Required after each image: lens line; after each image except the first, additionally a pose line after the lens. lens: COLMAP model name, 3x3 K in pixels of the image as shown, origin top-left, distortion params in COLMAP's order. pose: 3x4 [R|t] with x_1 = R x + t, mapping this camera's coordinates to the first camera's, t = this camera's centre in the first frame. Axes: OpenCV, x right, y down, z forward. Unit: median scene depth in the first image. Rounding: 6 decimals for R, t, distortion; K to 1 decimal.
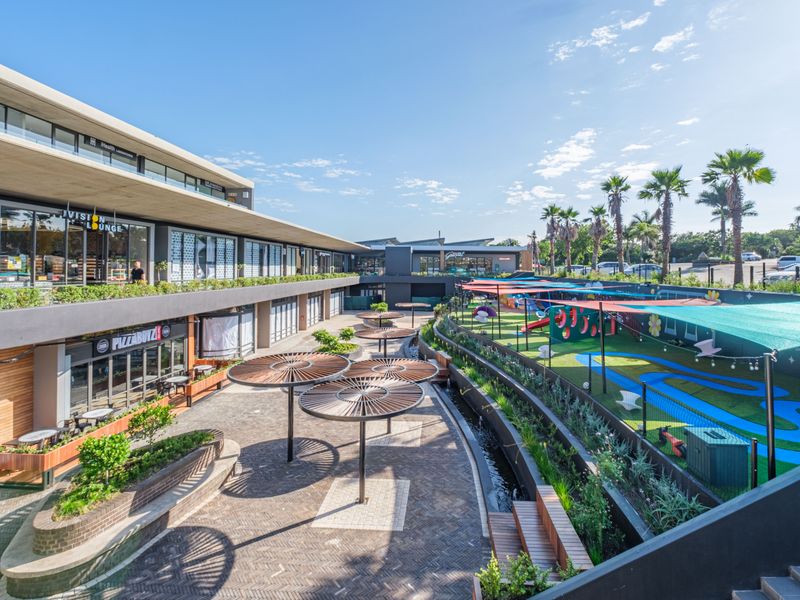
lens RADIAL K [[391.8, 0, 416.6], [0, 391.8, 262.9], [0, 0, 1]] dist [0.000152, 0.000595]
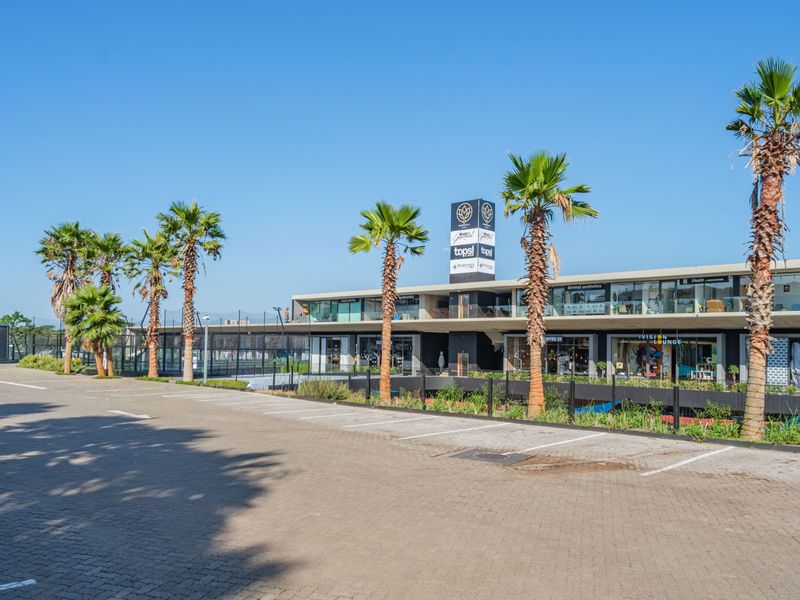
lens RADIAL K [[638.9, 0, 398.5], [0, 638.9, 332.3], [0, 0, 1]] dist [-0.004521, -0.001733]
pose [[-0.640867, -0.043608, -0.766413, 1.410277], [-0.015035, 0.998907, -0.044264, -0.003818], [0.767505, -0.016844, -0.640822, 1.461745]]
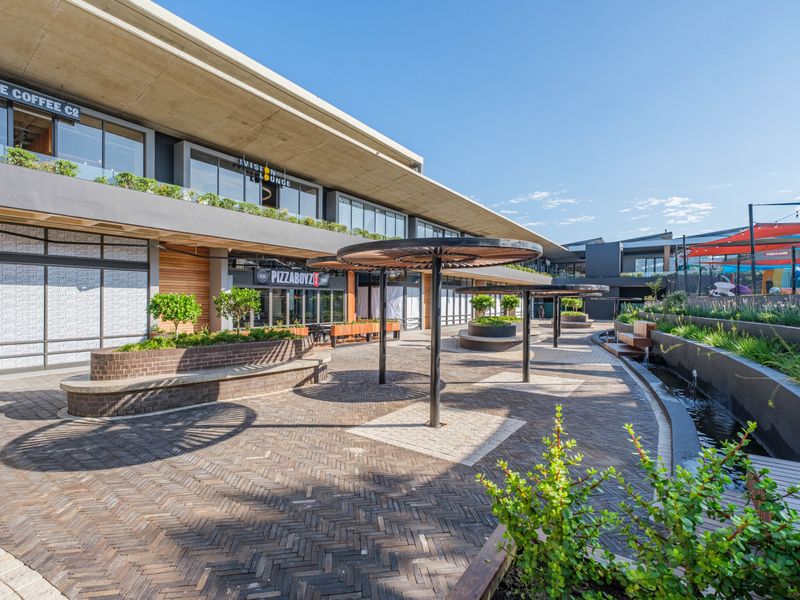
lens RADIAL K [[381.3, 0, 400.0], [0, 381.3, 300.0], [0, 0, 1]] dist [0.000850, 0.000490]
pose [[0.844833, 0.004013, -0.535015, 0.069118], [0.001943, 0.999942, 0.010569, 0.197217], [0.535026, -0.009969, 0.844777, 0.224284]]
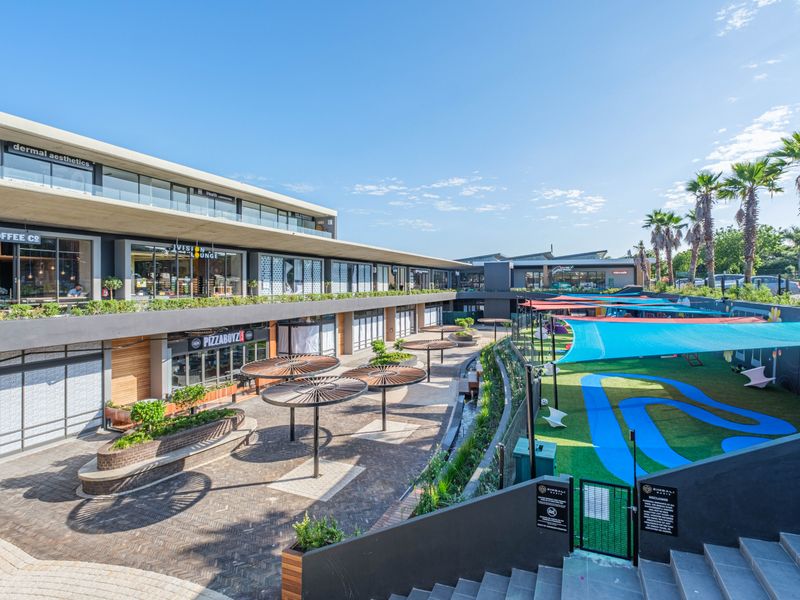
lens RADIAL K [[390.4, 0, 418.8], [0, 390.4, 283.1], [0, 0, 1]] dist [0.002742, 0.000132]
pose [[0.942706, -0.010242, -0.333468, 0.280056], [0.013579, 0.999878, 0.007678, 0.002627], [0.333349, -0.011766, 0.942730, -0.012974]]
